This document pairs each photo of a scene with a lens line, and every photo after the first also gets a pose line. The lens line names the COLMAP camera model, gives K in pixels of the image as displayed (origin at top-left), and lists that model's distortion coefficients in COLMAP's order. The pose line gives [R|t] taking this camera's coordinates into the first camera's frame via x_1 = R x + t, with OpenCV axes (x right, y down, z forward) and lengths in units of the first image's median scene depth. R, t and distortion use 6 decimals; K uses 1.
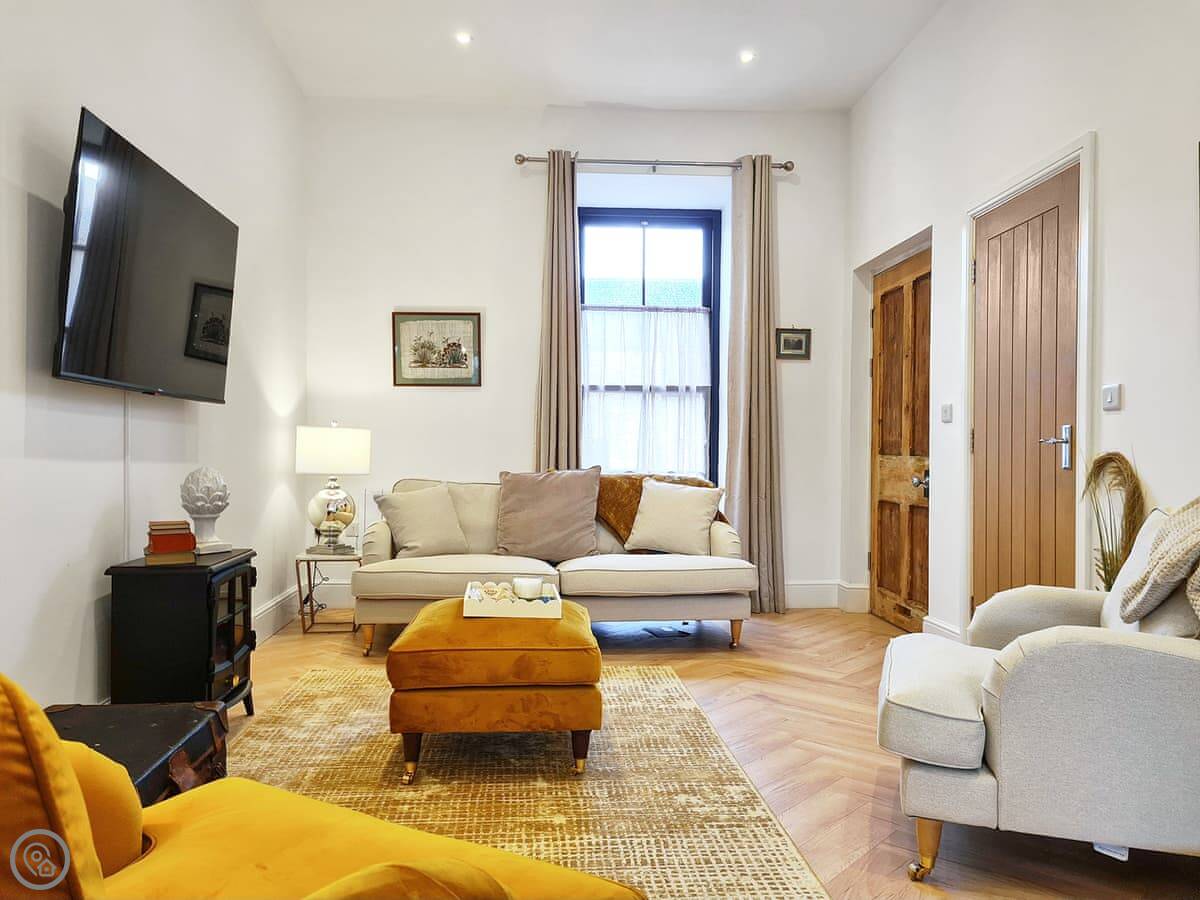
lens RADIAL K [[932.1, 0, 601.0], [0, 932.1, 459.6], [0, 0, 1]] dist [0.083353, -0.082489]
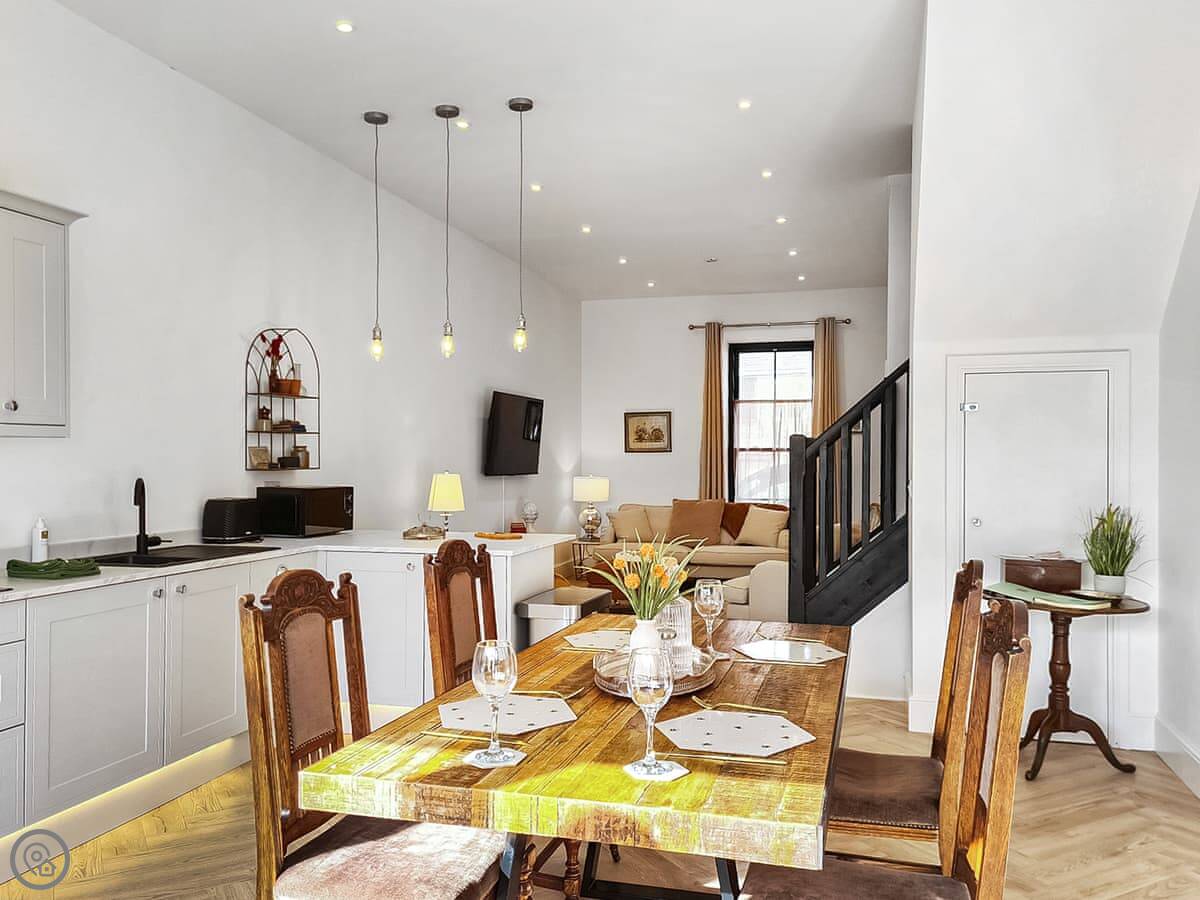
lens RADIAL K [[932.1, 0, 601.0], [0, 932.1, 459.6], [0, 0, 1]] dist [0.083353, -0.082489]
pose [[0.943649, -0.004744, -0.330915, 0.341744], [0.001799, 0.999956, -0.009206, -0.047522], [0.330944, 0.008092, 0.943616, -0.752620]]
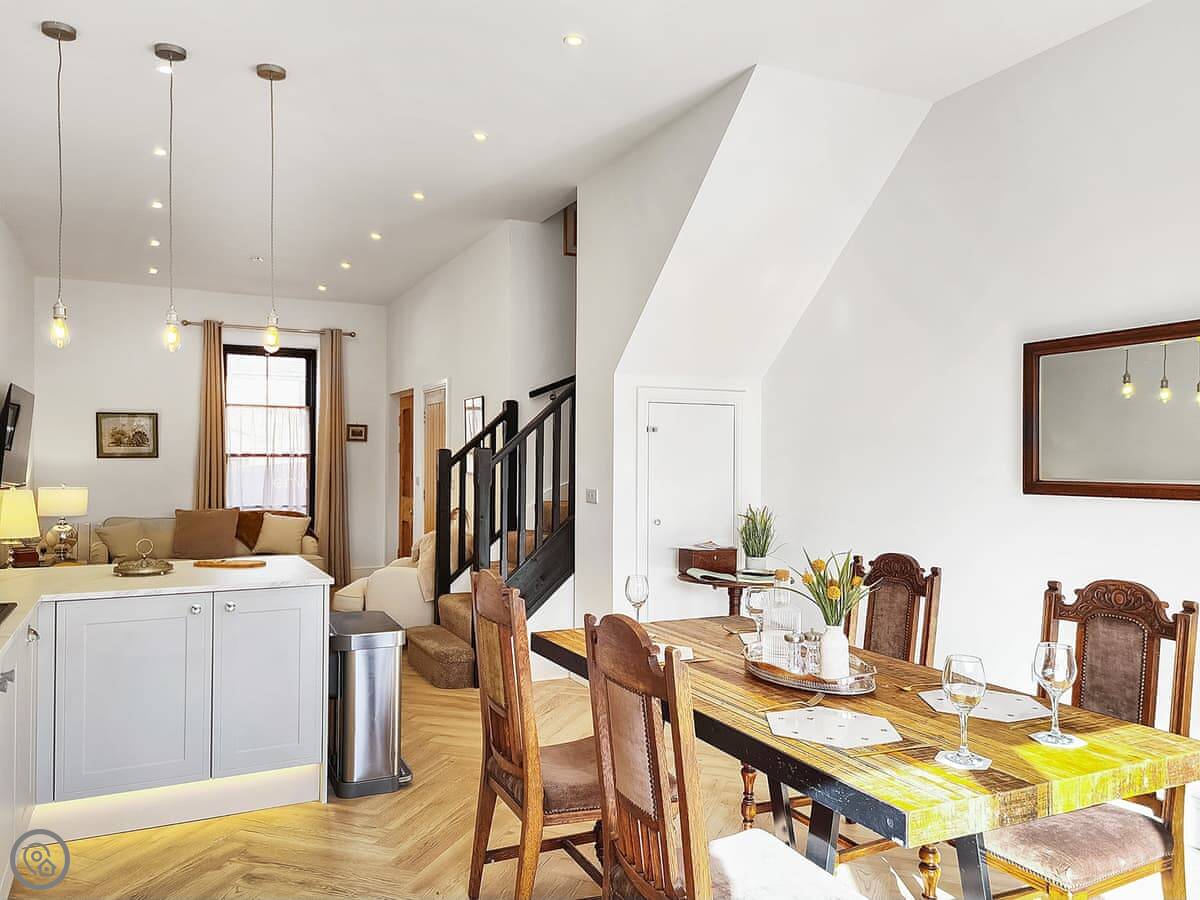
lens RADIAL K [[873.7, 0, 596.9], [0, 873.7, 457.3], [0, 0, 1]] dist [0.071750, -0.068690]
pose [[0.928260, -0.001545, 0.371929, 0.008158], [0.005694, 0.999933, -0.010055, -0.059296], [-0.371889, 0.011451, 0.928207, -0.728510]]
